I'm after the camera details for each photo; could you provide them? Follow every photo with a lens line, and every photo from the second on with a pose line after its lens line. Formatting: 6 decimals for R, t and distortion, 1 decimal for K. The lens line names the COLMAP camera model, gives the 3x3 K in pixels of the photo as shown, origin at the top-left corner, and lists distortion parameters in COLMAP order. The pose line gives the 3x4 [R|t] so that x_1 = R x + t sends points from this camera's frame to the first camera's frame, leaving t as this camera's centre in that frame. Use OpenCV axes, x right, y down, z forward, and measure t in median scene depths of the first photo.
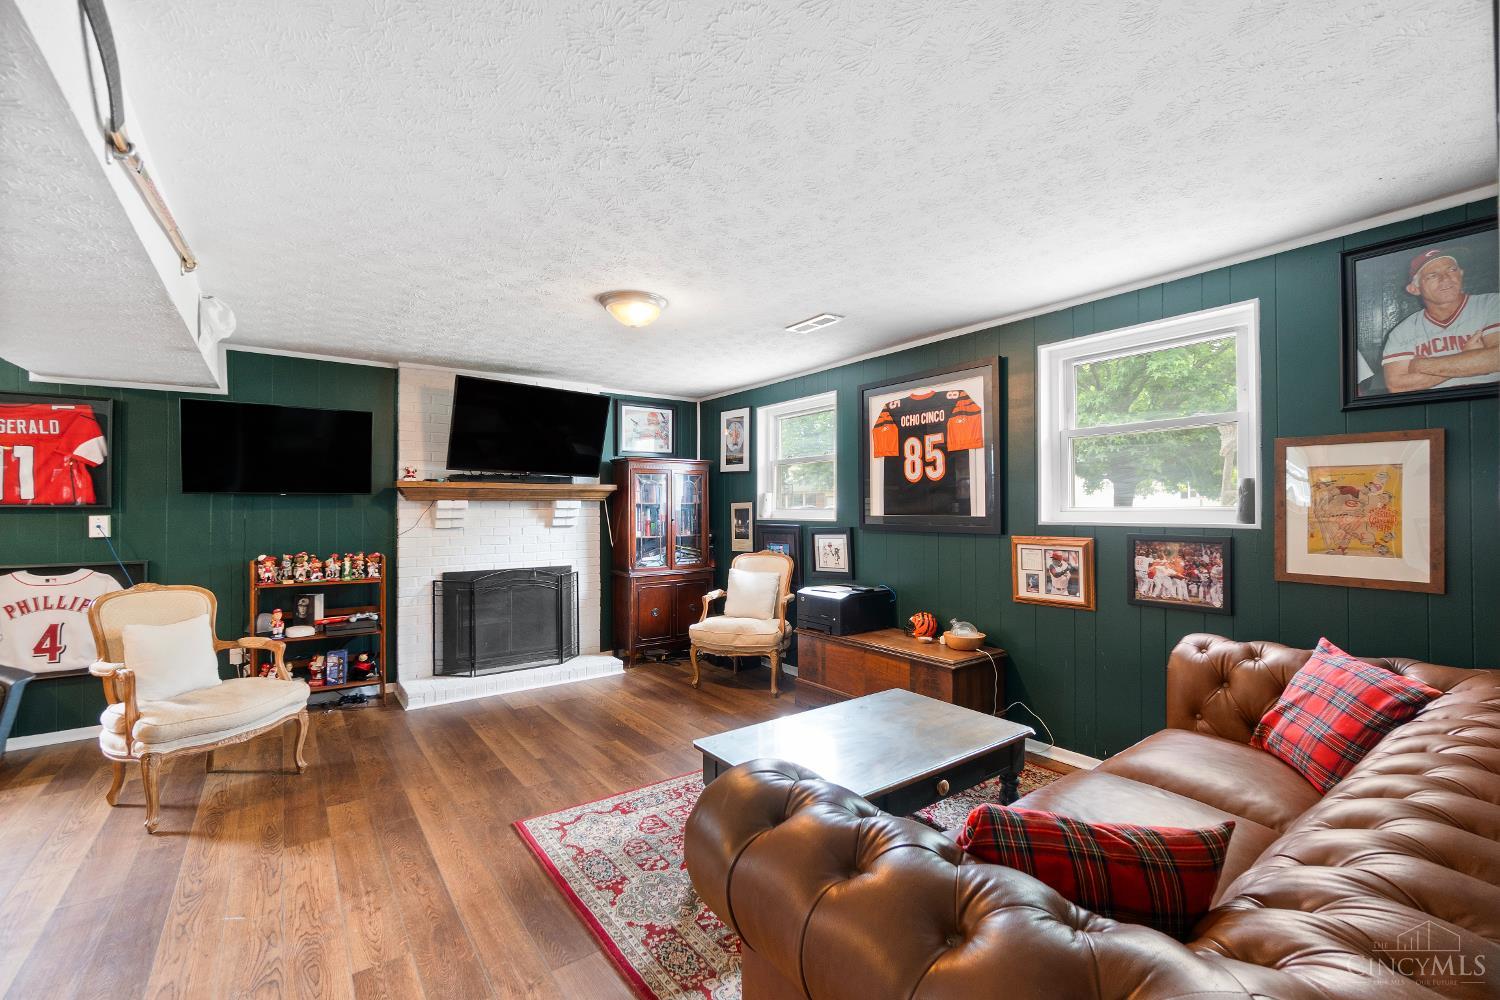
lens RADIAL K [[643.1, 0, 748.1], [0, 643.1, 490.5], [0, 0, 1]] dist [-0.004327, -0.000629]
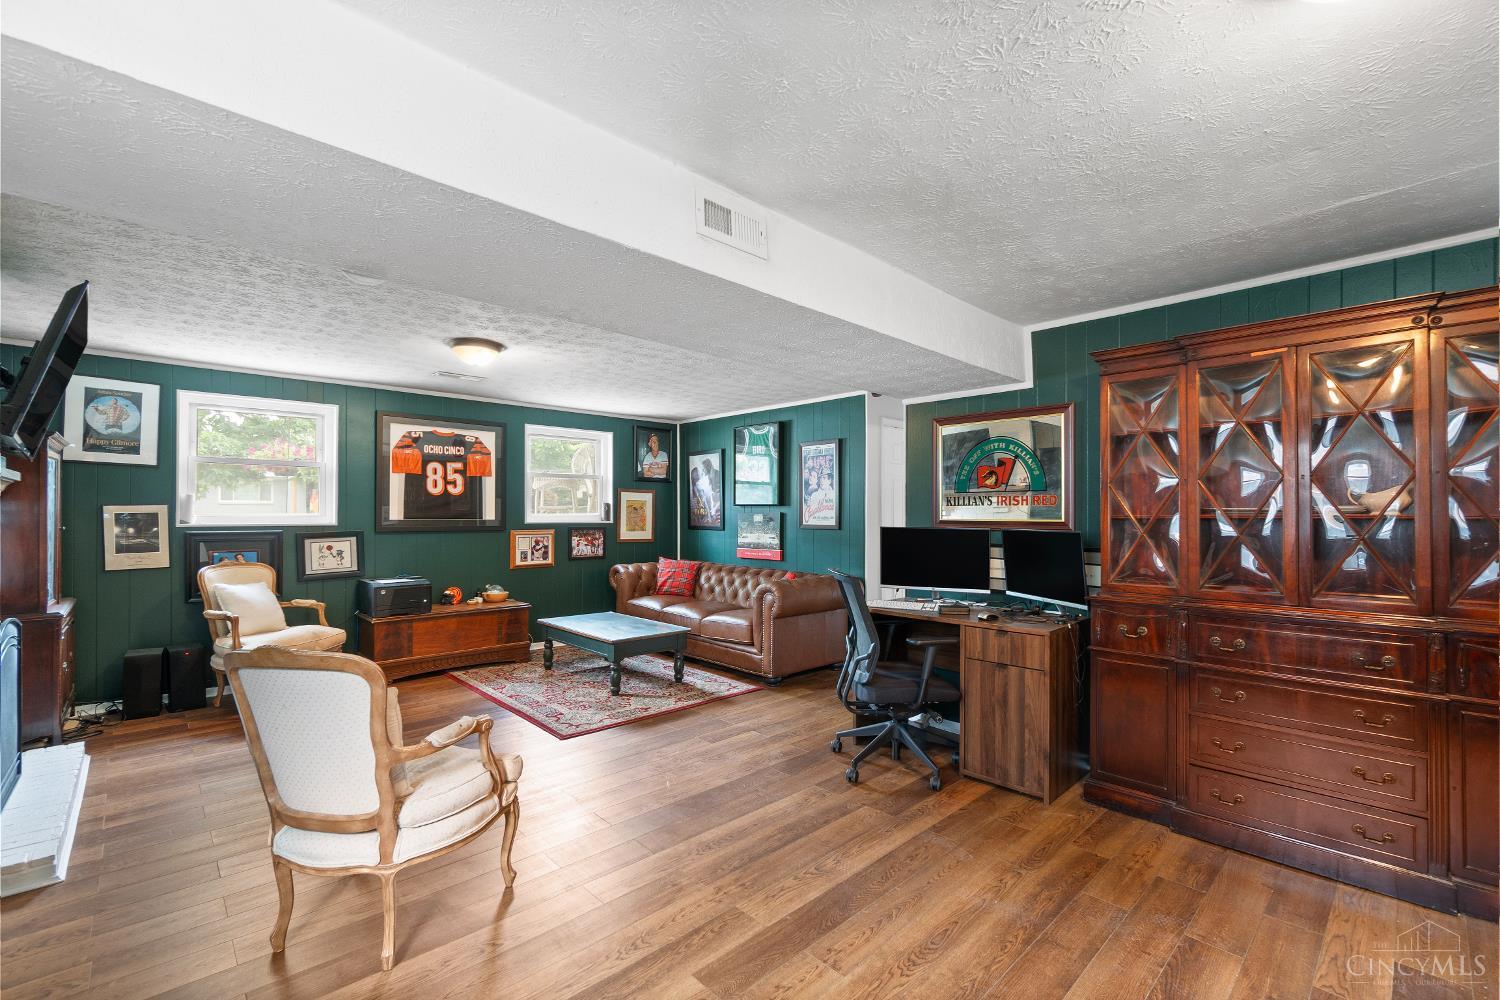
lens RADIAL K [[643.1, 0, 742.9], [0, 643.1, 511.9], [0, 0, 1]] dist [-0.004327, -0.000629]
pose [[-0.124798, 0.006837, 0.992159, -1.353686], [-0.030473, 0.999478, -0.010721, 0.020329], [-0.991714, -0.031572, -0.124525, 0.599804]]
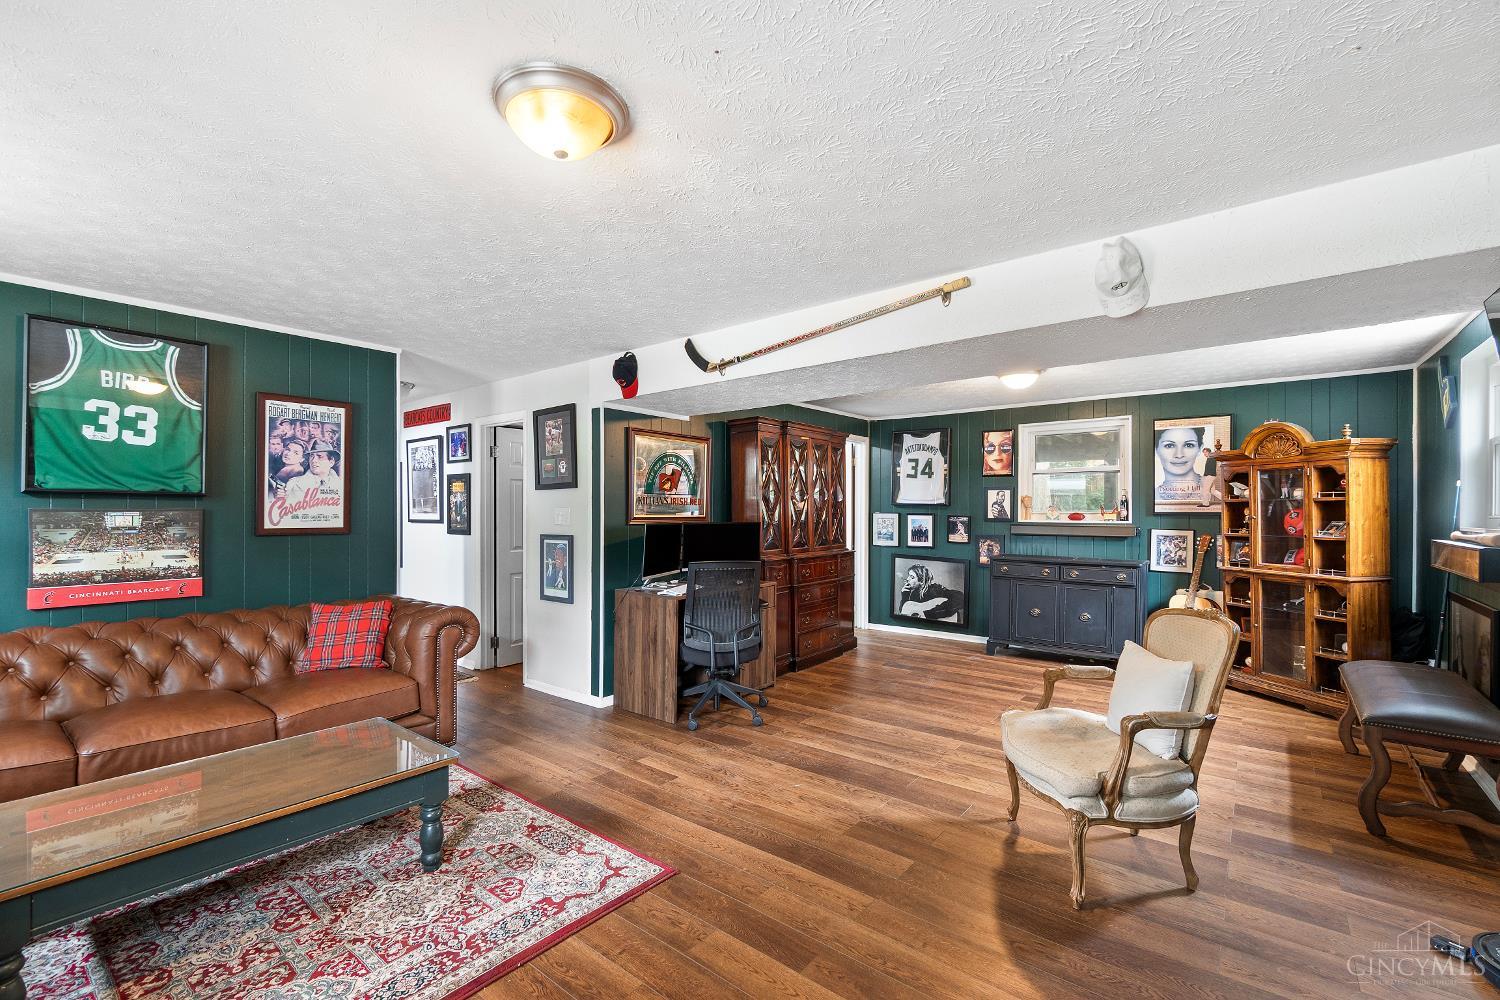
lens RADIAL K [[643.1, 0, 745.8], [0, 643.1, 509.1], [0, 0, 1]] dist [-0.004327, -0.000629]
pose [[-0.965423, 0.001379, -0.260686, -0.171618], [0.009998, 0.999446, -0.031740, 0.039506], [0.260498, -0.033249, -0.964902, 1.414313]]
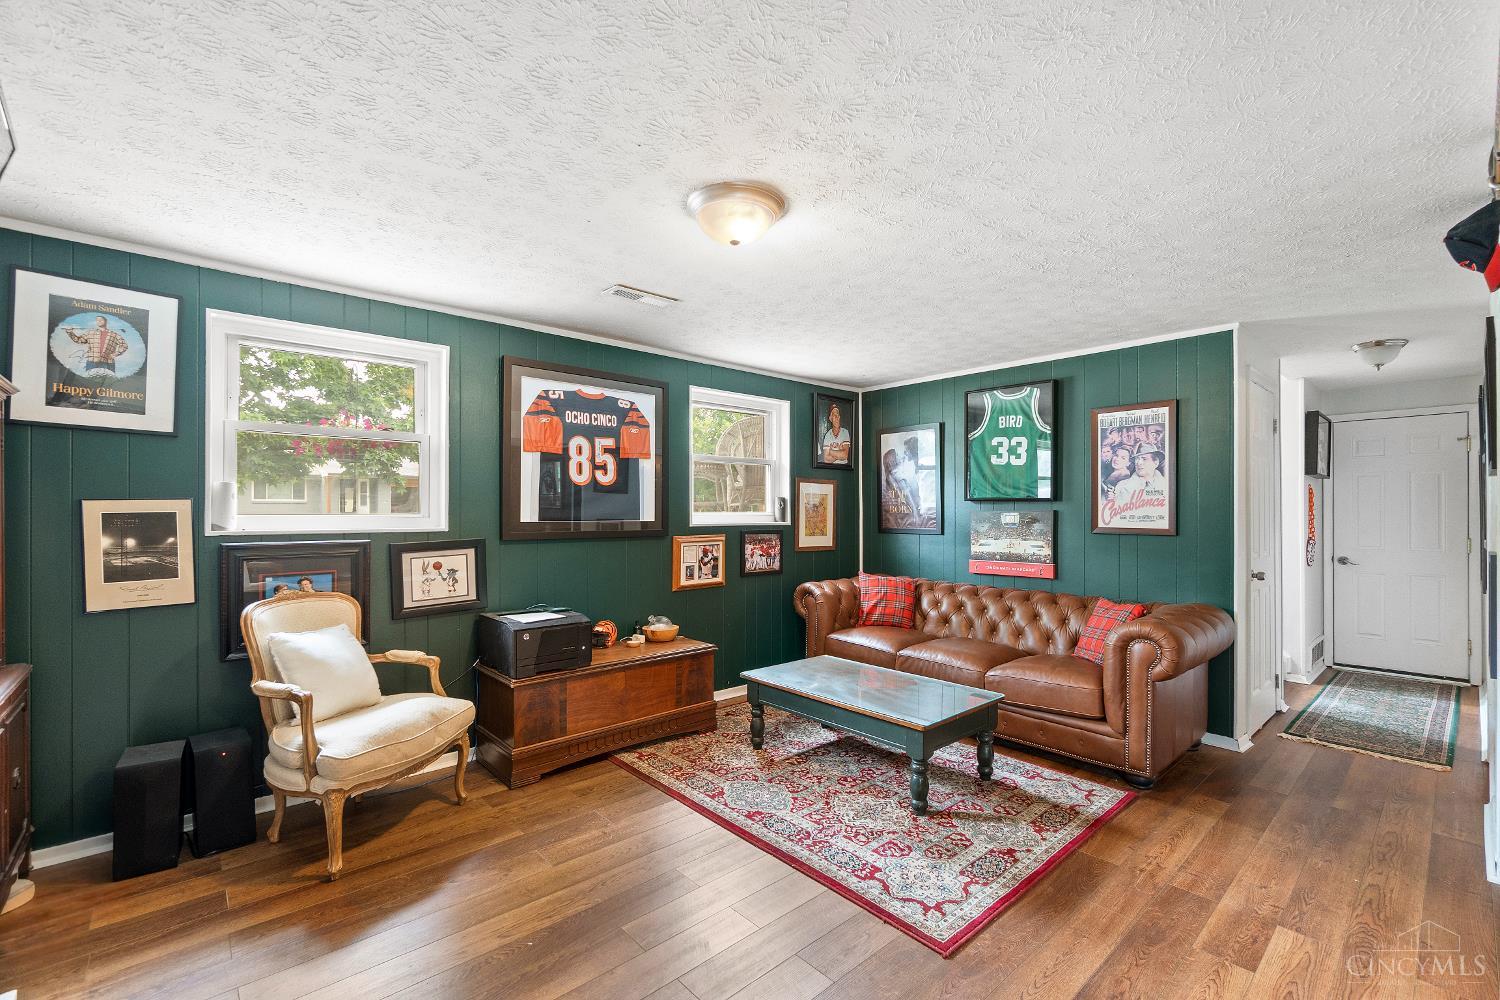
lens RADIAL K [[643.1, 0, 746.1], [0, 643.1, 509.9], [0, 0, 1]] dist [-0.004327, -0.000629]
pose [[-0.097329, 0.006223, 0.995233, -0.791241], [-0.029024, 0.999537, -0.009089, 0.027953], [-0.994829, -0.029771, -0.097104, 0.978581]]
